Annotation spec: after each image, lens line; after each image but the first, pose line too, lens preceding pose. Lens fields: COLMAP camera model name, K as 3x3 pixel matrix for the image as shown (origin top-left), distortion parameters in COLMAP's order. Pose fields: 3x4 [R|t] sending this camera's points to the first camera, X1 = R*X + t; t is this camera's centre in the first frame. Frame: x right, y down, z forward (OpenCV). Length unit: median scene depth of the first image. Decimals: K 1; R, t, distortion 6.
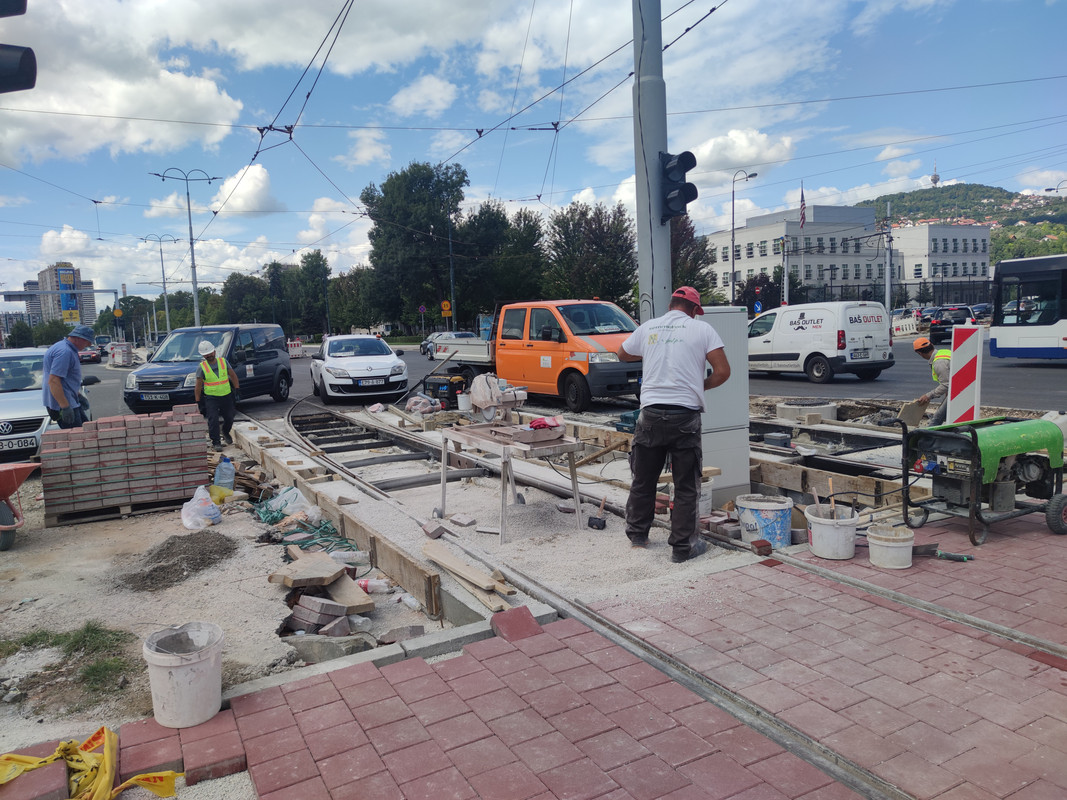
lens RADIAL K [[755.7, 0, 533.5], [0, 755.7, 400.0], [0, 0, 1]] dist [0.047749, -0.038210]
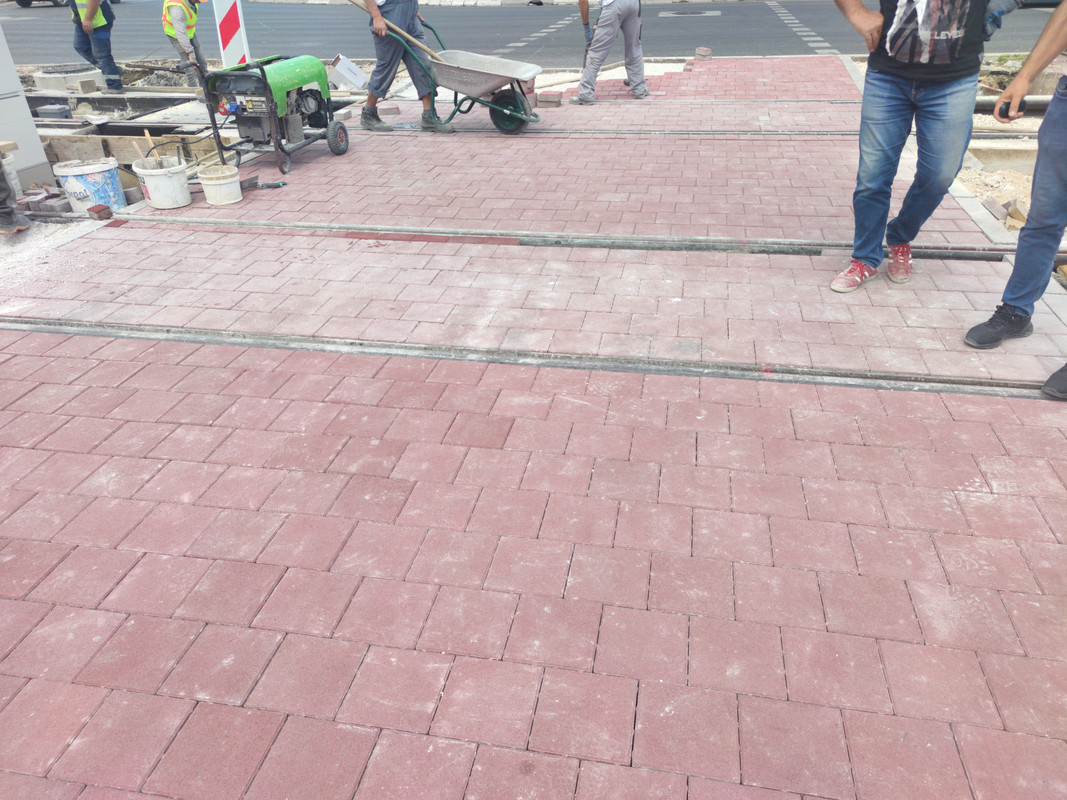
lens RADIAL K [[755.7, 0, 533.5], [0, 755.7, 400.0], [0, 0, 1]] dist [0.047749, -0.038210]
pose [[0.636709, -0.369616, 0.676747, -0.109738], [0.076073, 0.903461, 0.421867, 0.040401], [-0.767343, -0.217124, 0.603359, -0.087249]]
